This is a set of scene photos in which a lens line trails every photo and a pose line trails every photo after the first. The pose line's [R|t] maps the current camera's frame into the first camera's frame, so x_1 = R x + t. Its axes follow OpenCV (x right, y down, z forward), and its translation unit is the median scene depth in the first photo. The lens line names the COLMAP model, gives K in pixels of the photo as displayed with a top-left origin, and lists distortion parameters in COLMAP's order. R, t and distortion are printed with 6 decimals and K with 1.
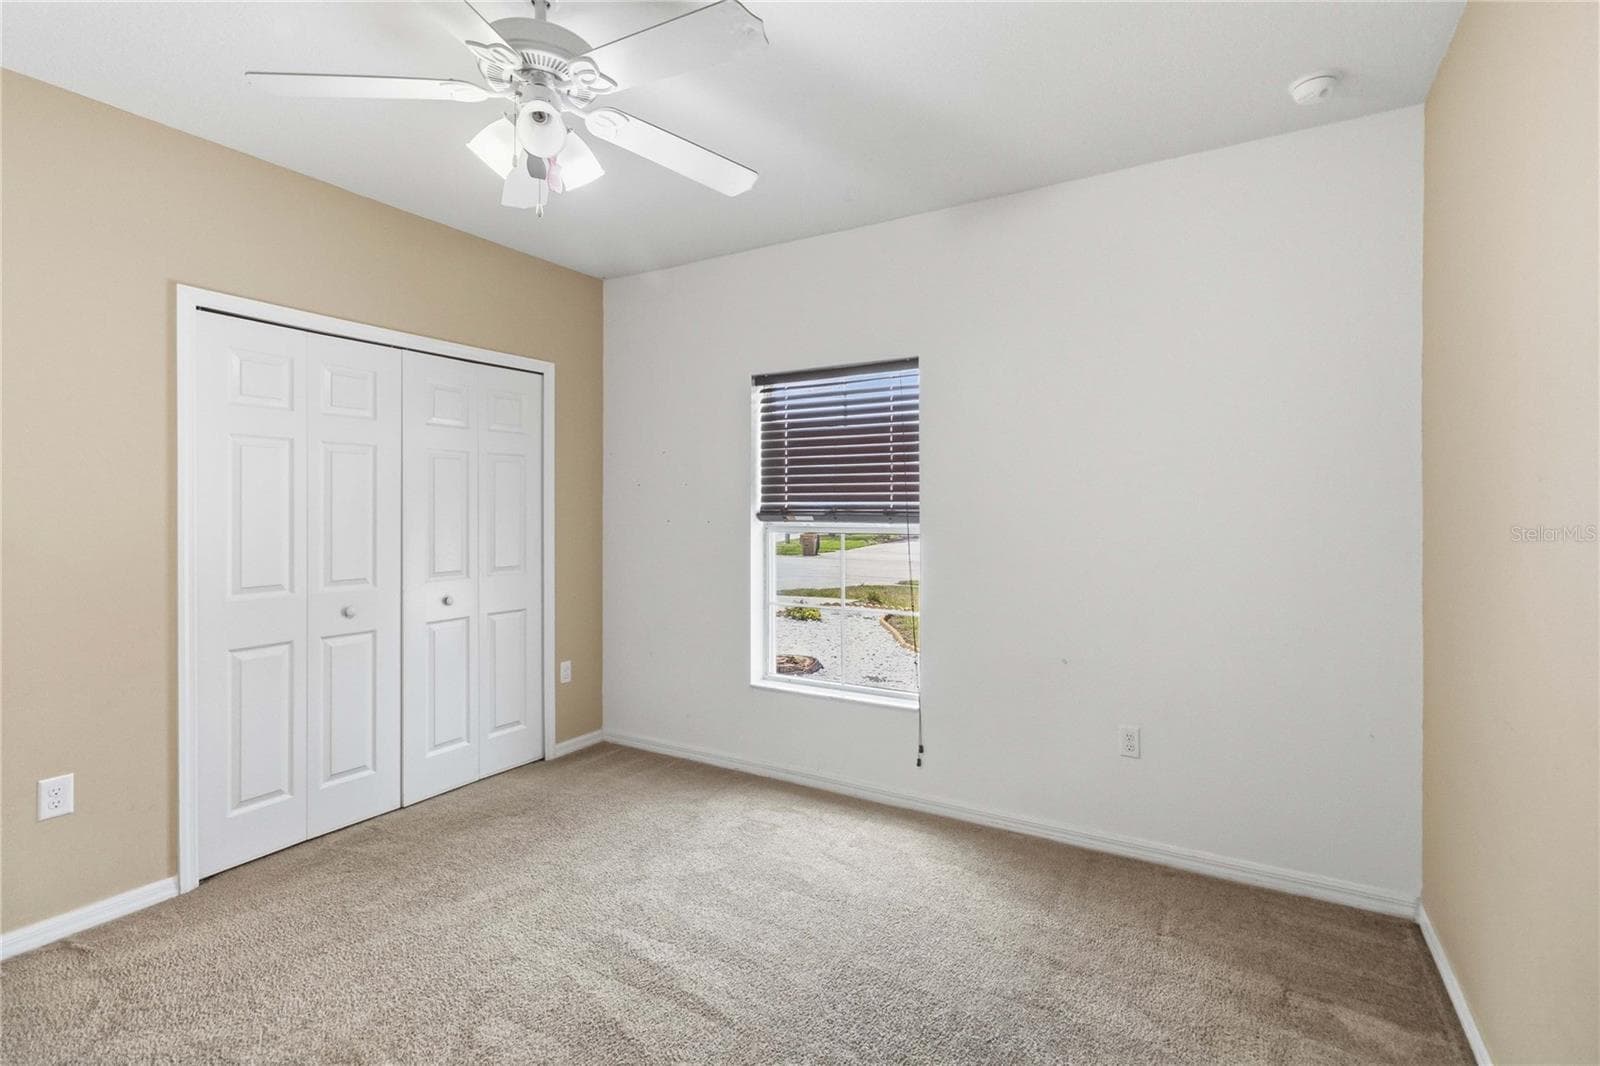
lens RADIAL K [[737.8, 0, 801.4], [0, 737.8, 504.1], [0, 0, 1]] dist [0.001071, -0.000298]
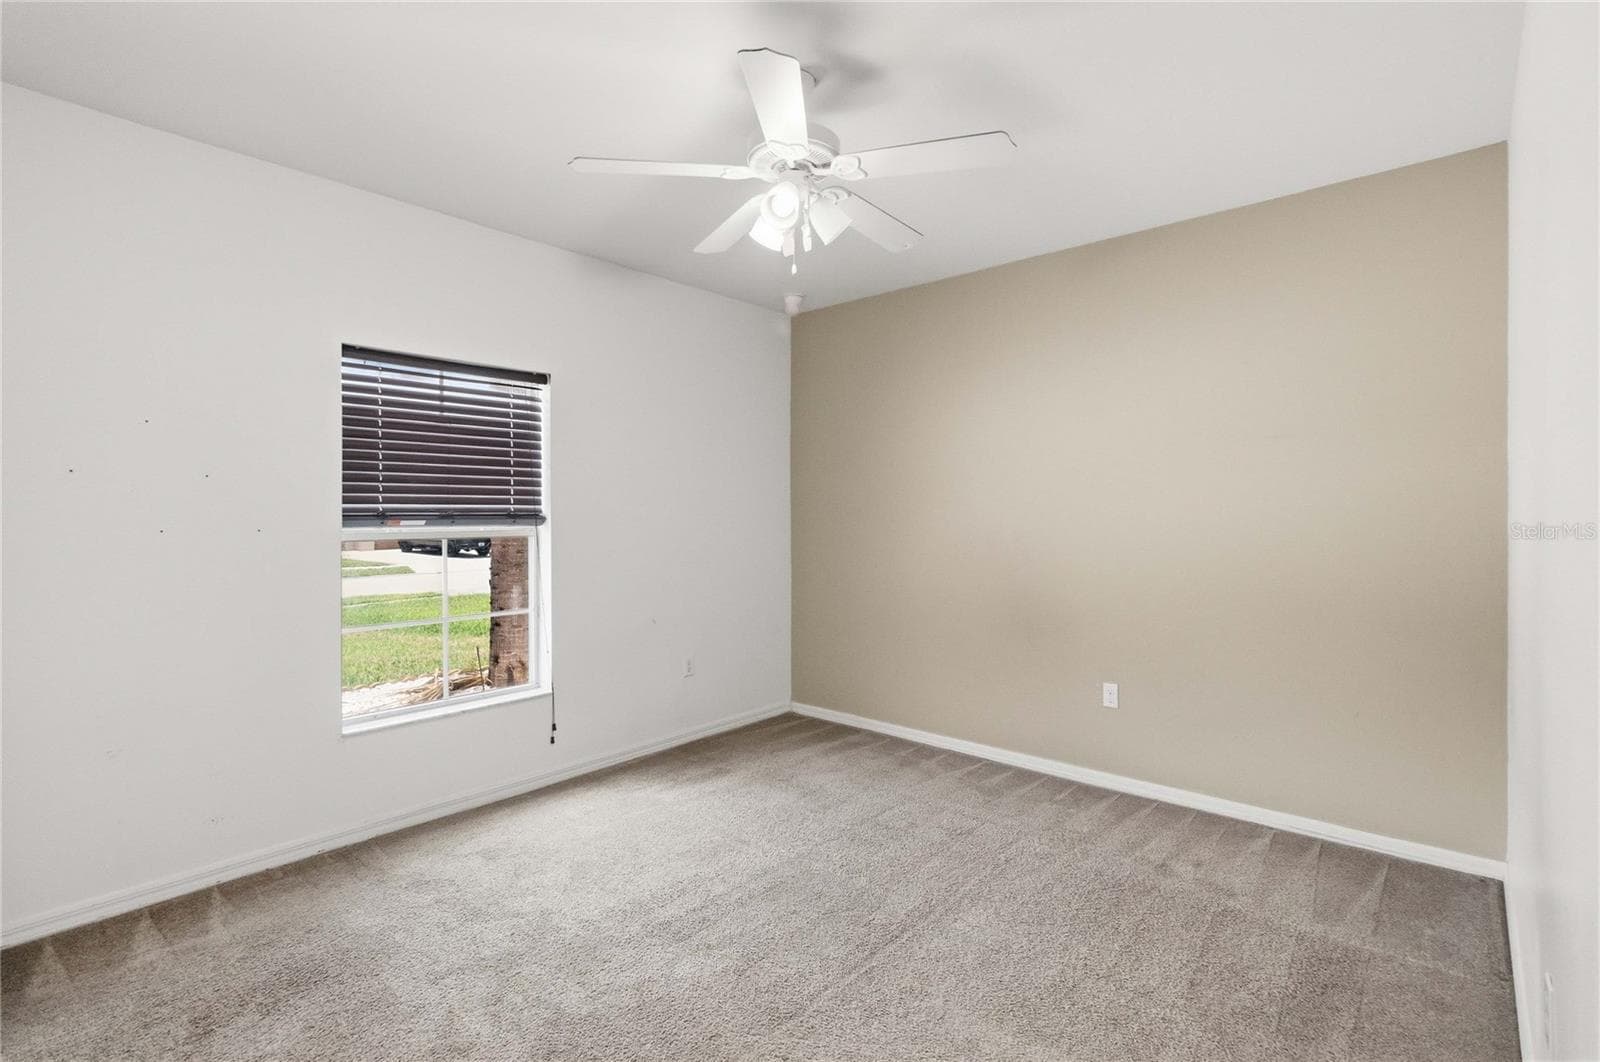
lens RADIAL K [[737.8, 0, 801.4], [0, 737.8, 502.1], [0, 0, 1]] dist [0.001071, -0.000298]
pose [[0.191784, 0.013234, 0.981348, -0.831846], [-0.004384, 0.999911, -0.012628, 0.004051], [-0.981427, -0.001880, 0.191825, 0.403745]]
